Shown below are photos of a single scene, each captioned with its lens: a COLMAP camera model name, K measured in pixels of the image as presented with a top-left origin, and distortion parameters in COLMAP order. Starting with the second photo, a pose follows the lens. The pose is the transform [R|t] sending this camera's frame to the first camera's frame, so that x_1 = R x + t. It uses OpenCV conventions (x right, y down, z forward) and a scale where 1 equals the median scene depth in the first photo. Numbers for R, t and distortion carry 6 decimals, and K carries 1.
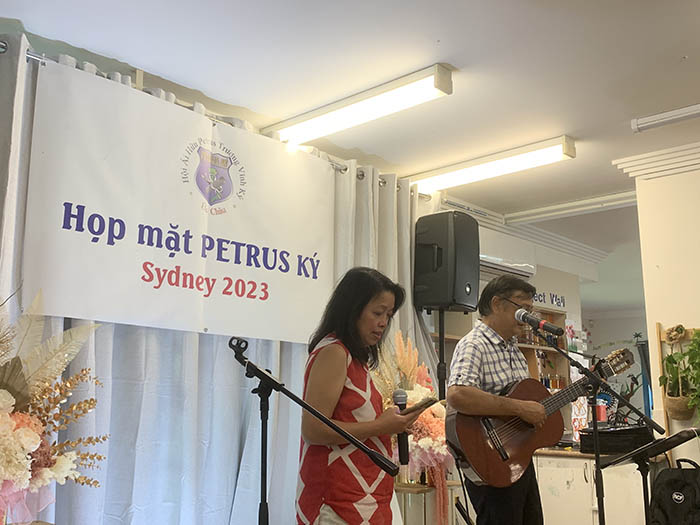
lens RADIAL K [[745.2, 0, 353.0], [0, 745.2, 255.1], [0, 0, 1]] dist [0.044589, 0.000000]
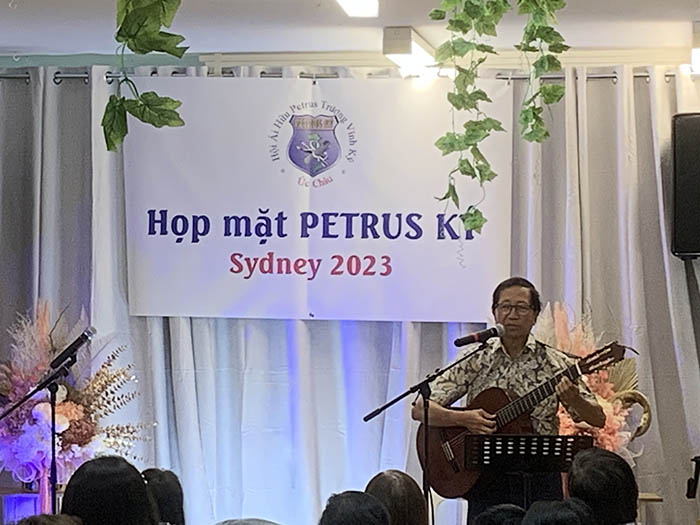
lens RADIAL K [[2615.7, 0, 345.4], [0, 2615.7, 263.3], [0, 0, 1]] dist [-0.001583, 0.000000]
pose [[0.583071, -0.012480, -0.812325, 2.395971], [0.166732, 0.980437, 0.104614, -0.288338], [0.795128, -0.196438, 0.573745, -0.802423]]
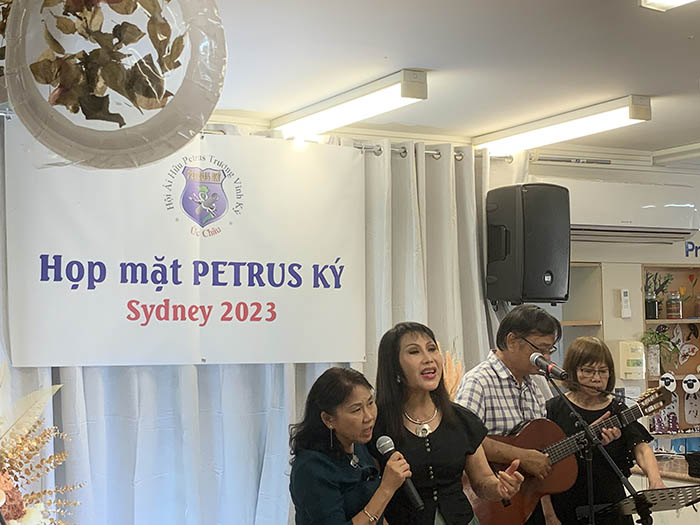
lens RADIAL K [[1110.7, 0, 344.9], [0, 1110.7, 261.5], [0, 0, 1]] dist [0.124424, 0.000000]
pose [[0.953012, -0.038545, -0.300469, 0.399531], [0.080971, 0.988195, 0.130051, -0.191584], [0.291909, -0.148270, 0.944884, -0.278834]]
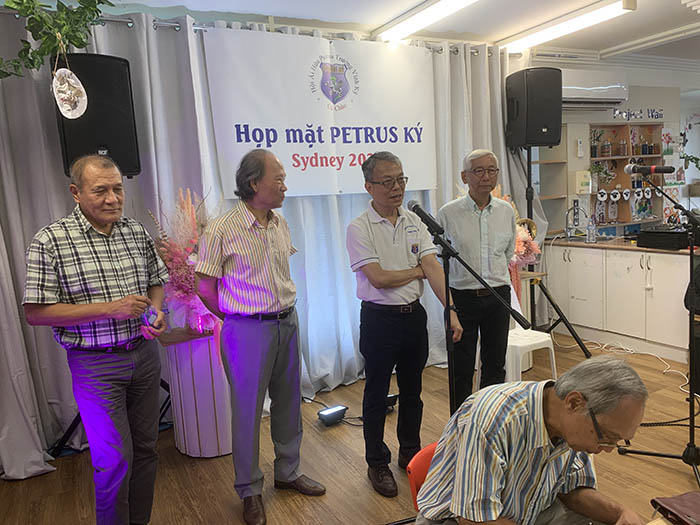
lens RADIAL K [[537.9, 0, 344.3], [0, 537.9, 260.8], [0, 0, 1]] dist [0.063961, -0.097854]
pose [[0.939765, -0.026548, -0.340789, 0.175238], [0.138063, 0.941518, 0.307381, -0.100454], [0.312699, -0.335916, 0.888471, -0.025237]]
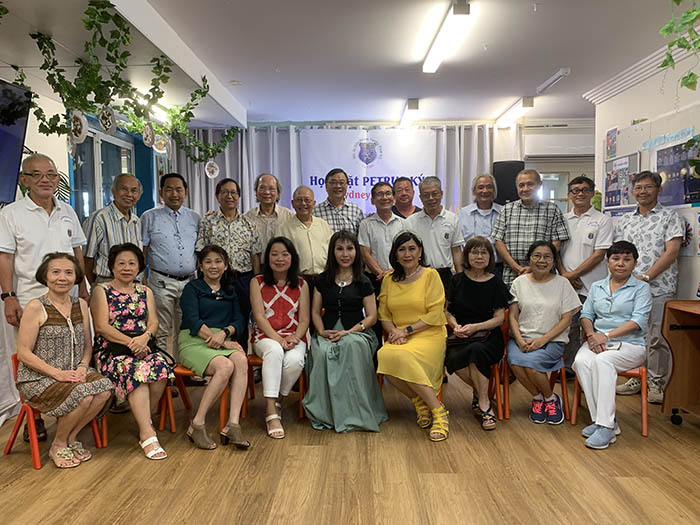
lens RADIAL K [[537.9, 0, 341.5], [0, 537.9, 284.4], [0, 0, 1]] dist [0.063961, -0.097854]
pose [[0.656785, 0.061794, -0.751542, 1.207933], [0.161947, 0.961823, 0.220612, -0.094830], [0.736482, -0.266605, 0.621704, -0.365509]]
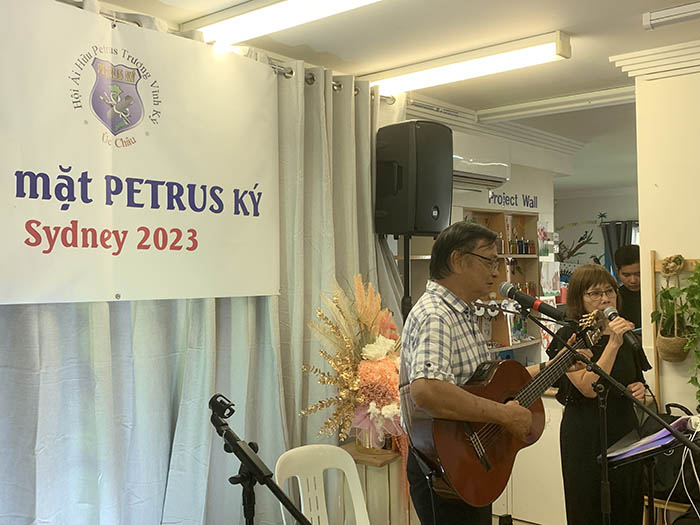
lens RADIAL K [[745.2, 0, 352.0], [0, 745.2, 257.4], [0, 0, 1]] dist [0.044589, 0.000000]
pose [[0.998278, -0.020511, 0.054960, 0.009736], [0.009718, 0.981760, 0.189874, -0.087532], [-0.057852, -0.189013, 0.980269, 0.198391]]
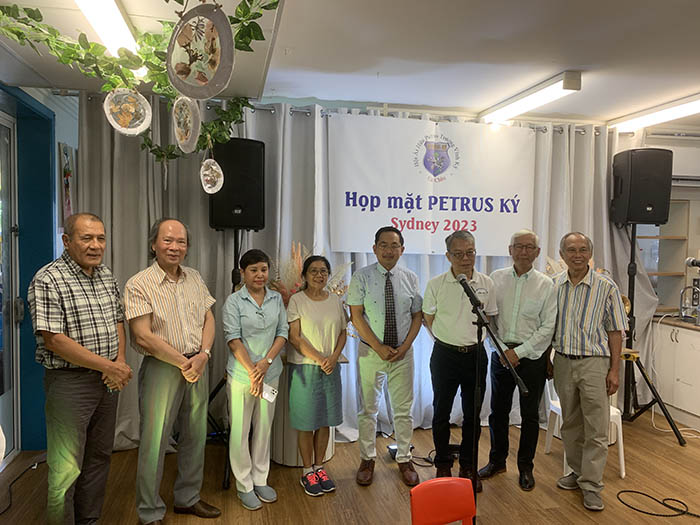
lens RADIAL K [[537.9, 0, 342.8], [0, 537.9, 263.0], [0, 0, 1]] dist [0.063961, -0.097854]
pose [[0.814023, 0.033898, -0.579842, 0.339997], [0.107697, 0.972176, 0.208026, -0.150719], [0.570761, -0.231785, 0.787723, -0.097684]]
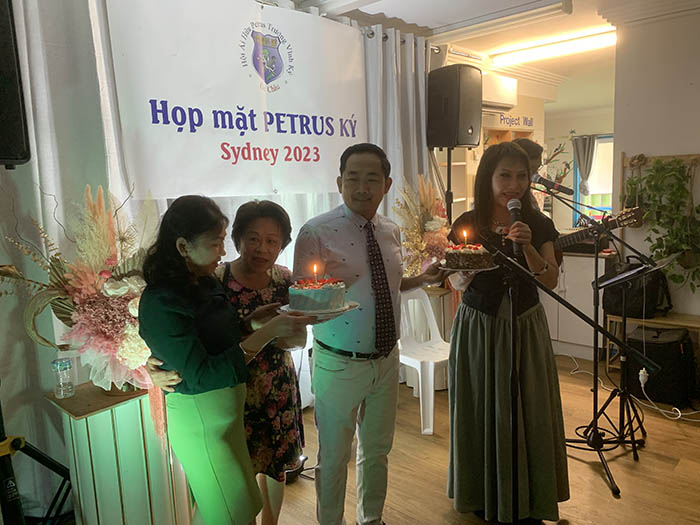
lens RADIAL K [[537.9, 0, 347.4], [0, 537.9, 260.8], [0, 0, 1]] dist [0.063961, -0.097854]
pose [[0.998614, -0.052414, -0.004681, -0.075238], [0.050828, 0.937687, 0.343742, -0.092320], [-0.013628, -0.343504, 0.939052, 0.105626]]
